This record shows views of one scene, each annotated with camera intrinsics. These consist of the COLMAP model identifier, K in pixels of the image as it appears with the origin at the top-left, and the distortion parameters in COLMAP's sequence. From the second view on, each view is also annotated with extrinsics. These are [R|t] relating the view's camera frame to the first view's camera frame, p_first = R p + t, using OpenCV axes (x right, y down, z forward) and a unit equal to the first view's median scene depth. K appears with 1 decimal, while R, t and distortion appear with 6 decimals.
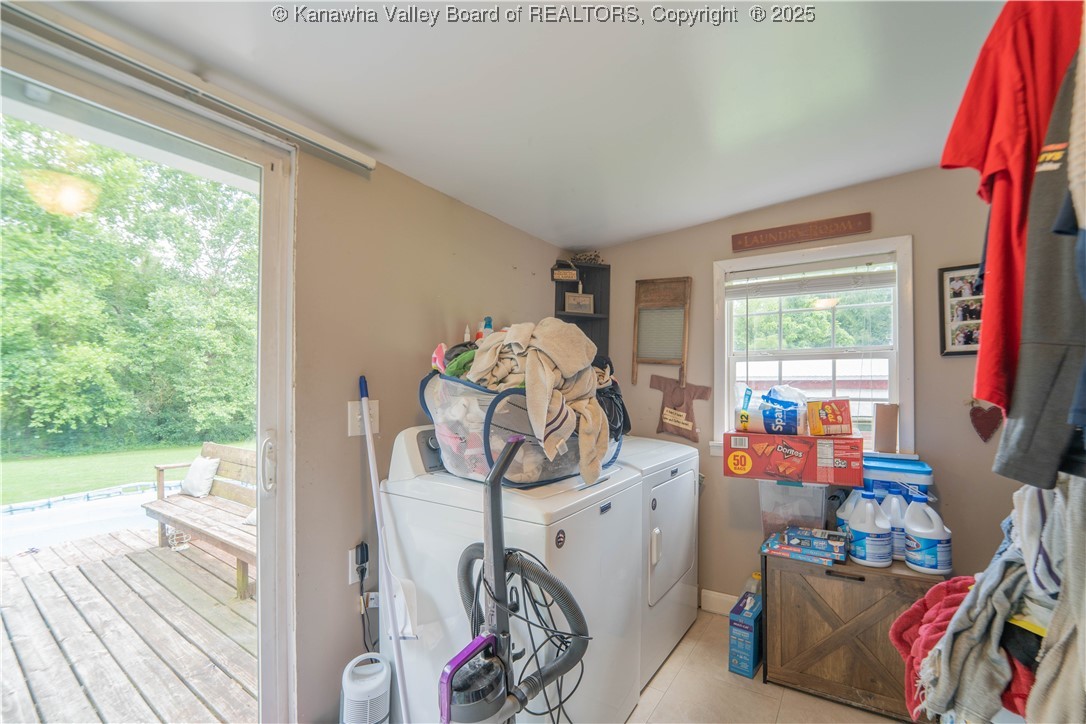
lens RADIAL K [[457.0, 0, 544.1], [0, 457.0, 372.7], [0, 0, 1]] dist [-0.025363, 0.002954]
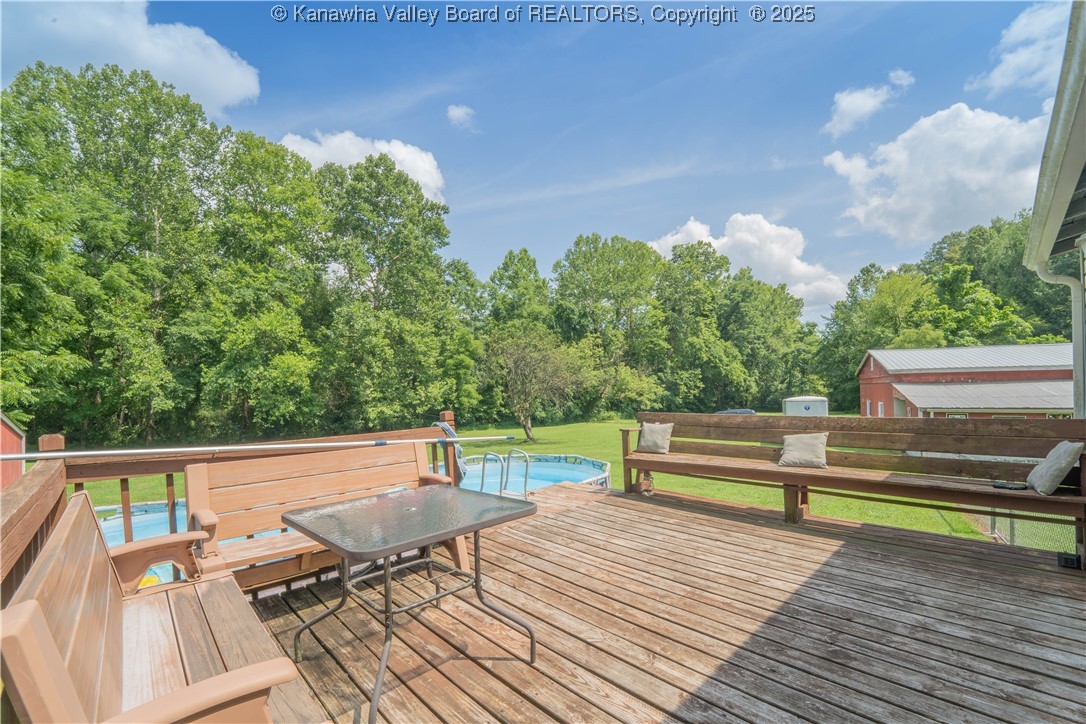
lens RADIAL K [[457.0, 0, 538.9], [0, 457.0, 367.4], [0, 0, 1]] dist [-0.025363, 0.002954]
pose [[0.974926, -0.019949, -0.221633, -0.104539], [0.016132, 0.999689, -0.019021, 0.007162], [0.221943, 0.014968, 0.974945, -0.039702]]
